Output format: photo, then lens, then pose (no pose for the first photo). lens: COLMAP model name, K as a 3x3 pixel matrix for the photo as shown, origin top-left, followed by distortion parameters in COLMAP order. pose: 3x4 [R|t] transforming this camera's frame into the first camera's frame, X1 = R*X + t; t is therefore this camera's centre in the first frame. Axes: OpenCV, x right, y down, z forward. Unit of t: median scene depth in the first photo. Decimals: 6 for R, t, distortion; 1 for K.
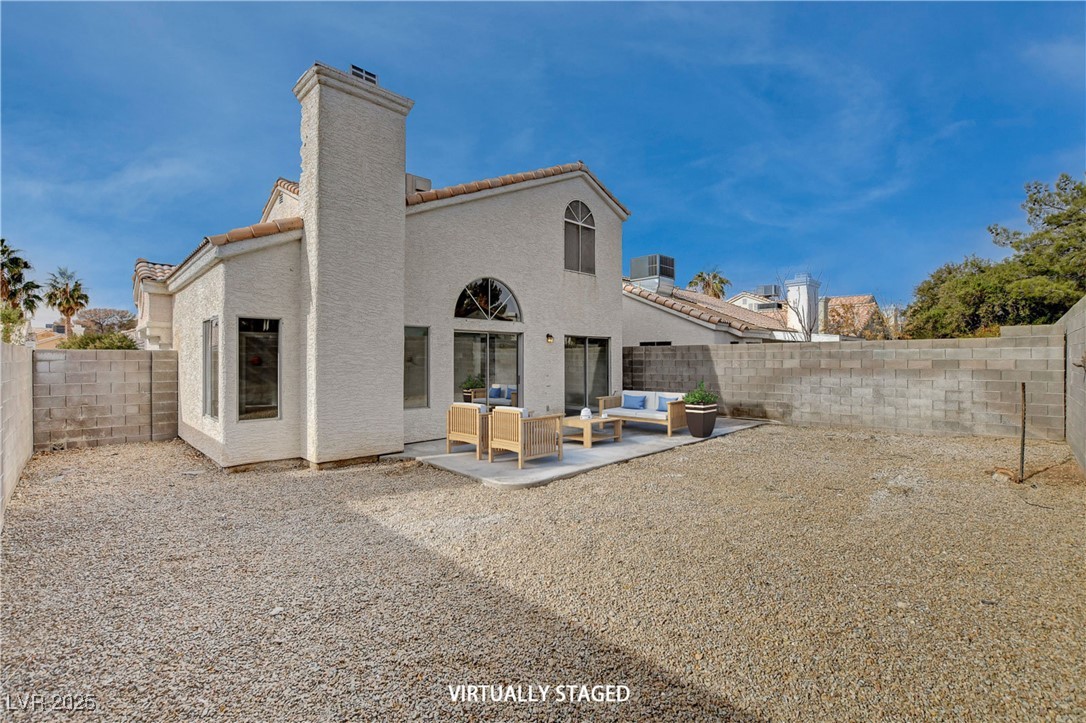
lens RADIAL K [[482.0, 0, 543.0], [0, 482.0, 361.5], [0, 0, 1]] dist [0.000640, 0.000026]
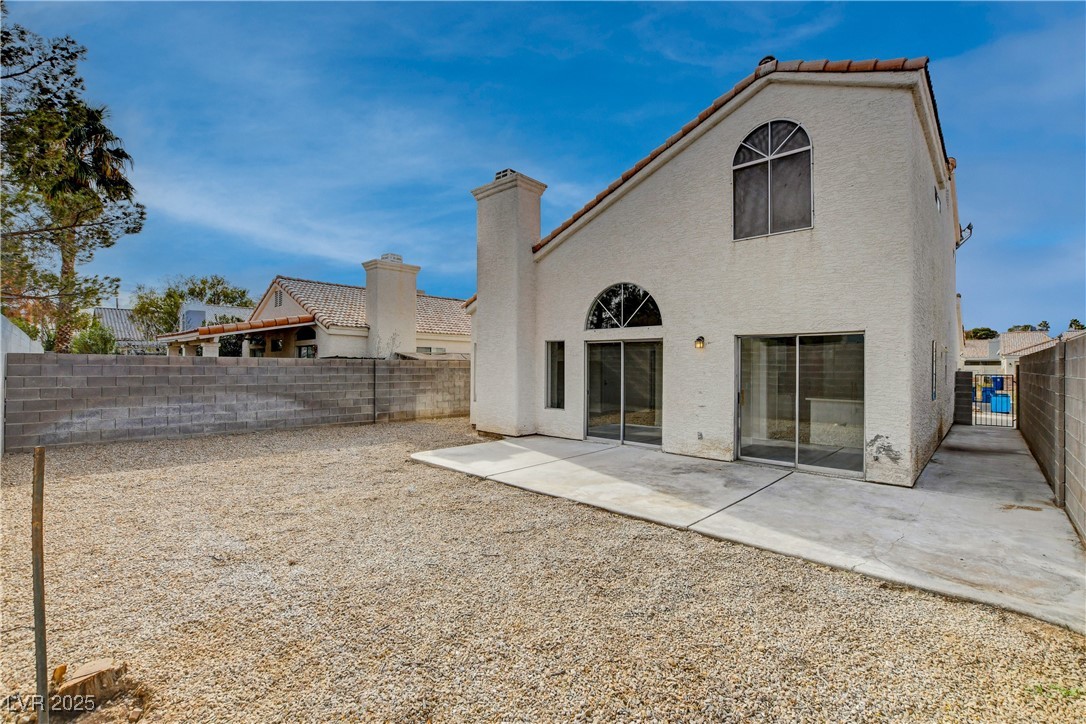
lens RADIAL K [[482.0, 0, 543.0], [0, 482.0, 362.0], [0, 0, 1]] dist [0.000640, 0.000026]
pose [[0.043416, -0.001760, -0.999056, 0.731763], [-0.007692, 0.999968, -0.002096, -0.014080], [0.999027, 0.007776, 0.043401, 0.709340]]
